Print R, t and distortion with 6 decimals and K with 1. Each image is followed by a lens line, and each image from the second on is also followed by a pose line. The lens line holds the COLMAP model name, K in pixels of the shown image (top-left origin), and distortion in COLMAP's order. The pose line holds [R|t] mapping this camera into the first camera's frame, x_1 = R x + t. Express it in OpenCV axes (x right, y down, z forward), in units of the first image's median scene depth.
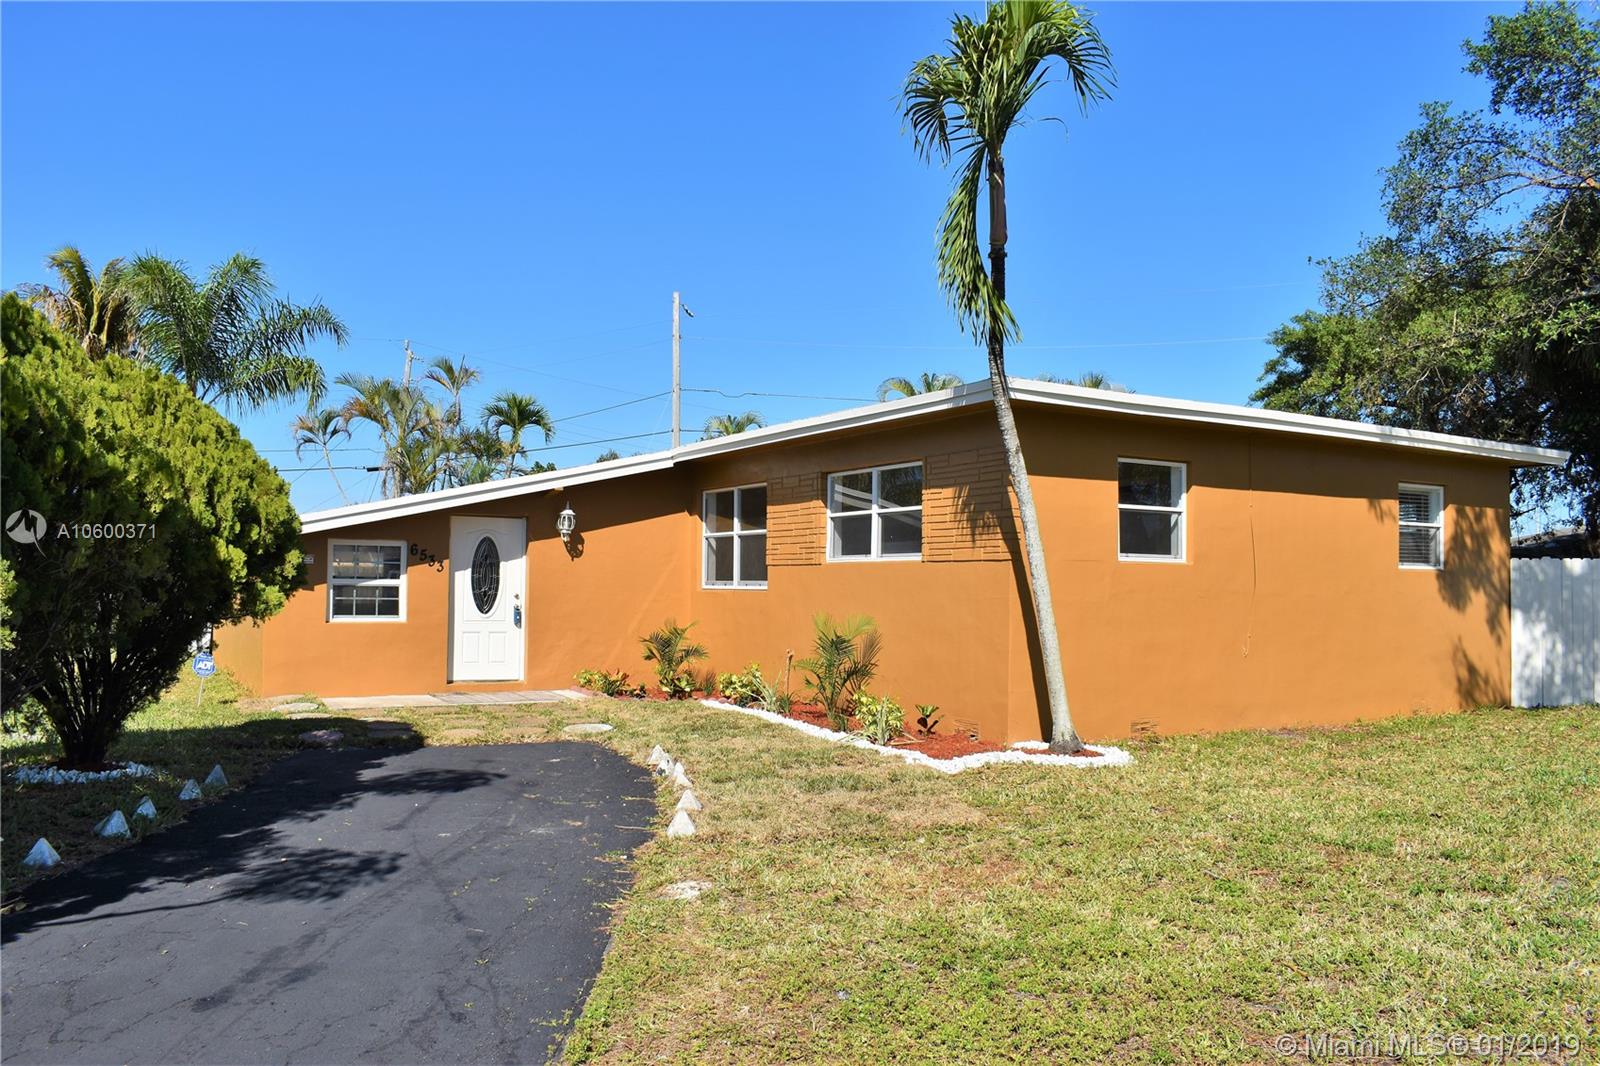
lens RADIAL K [[1293.4, 0, 801.2], [0, 1293.4, 532.3], [0, 0, 1]] dist [-0.079118, -0.001780]
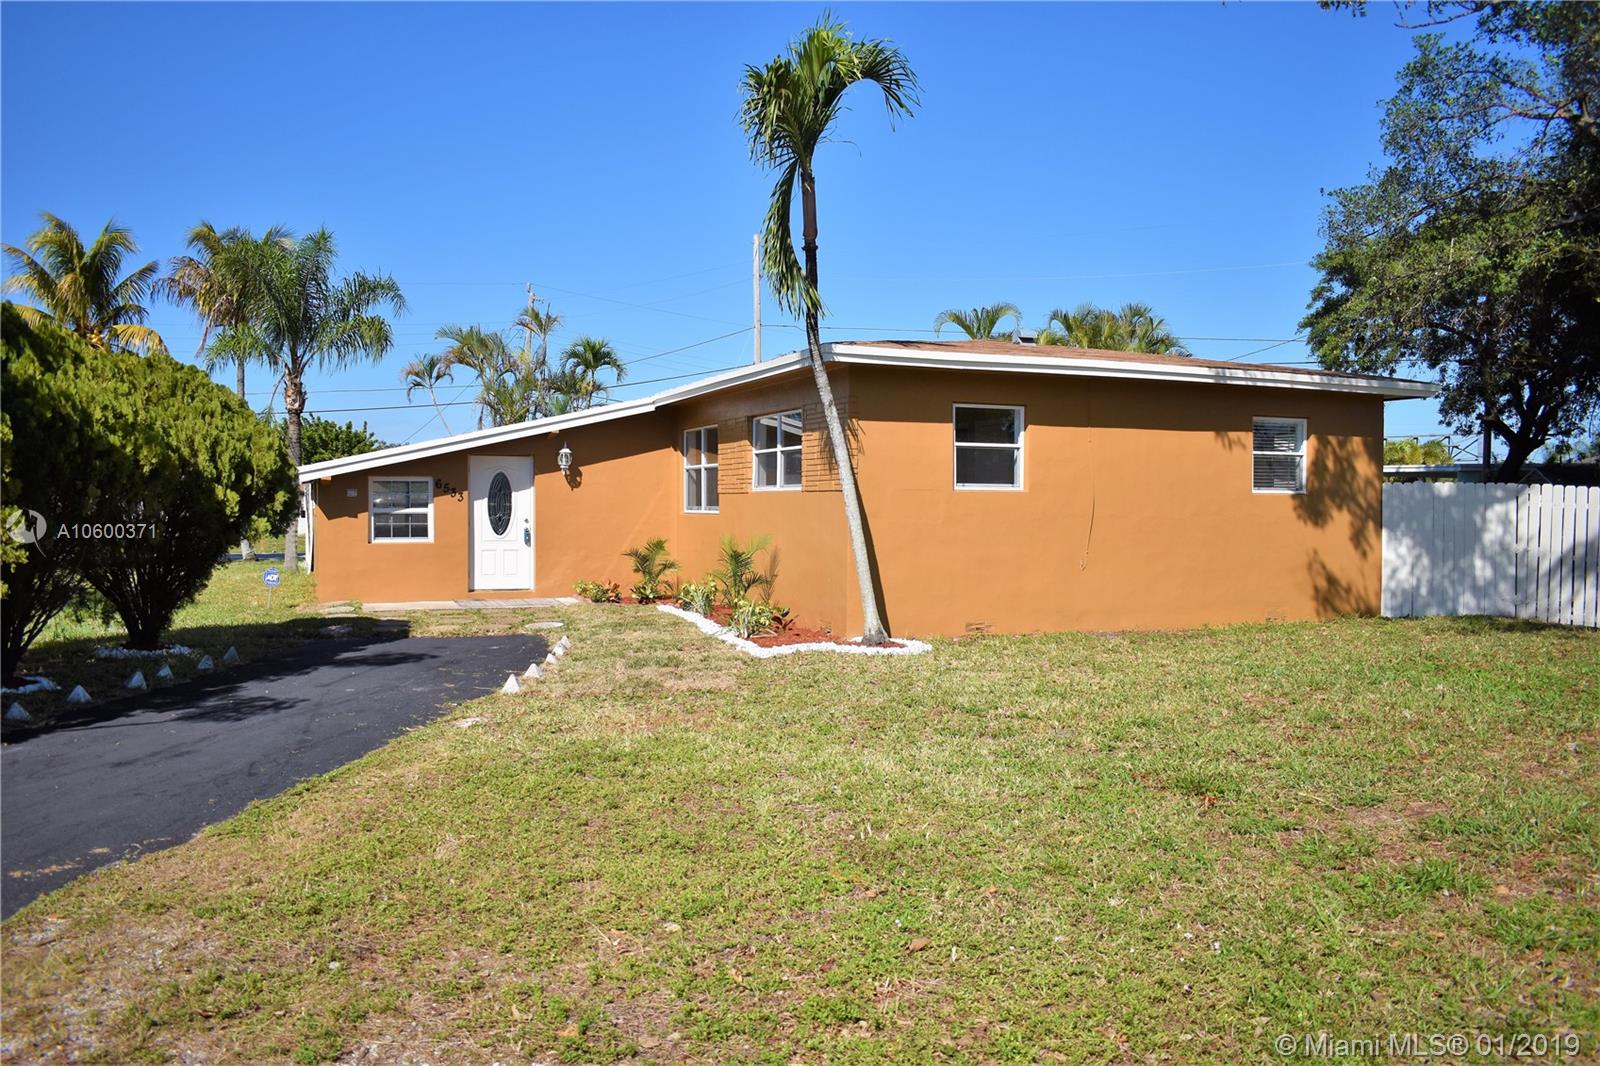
lens RADIAL K [[1293.4, 0, 797.5], [0, 1293.4, 522.7], [0, 0, 1]] dist [-0.079118, -0.001780]
pose [[0.989823, -0.006670, -0.142148, 0.230042], [0.014742, 0.998333, 0.055810, -0.013837], [0.141539, -0.057338, 0.988271, -0.186108]]
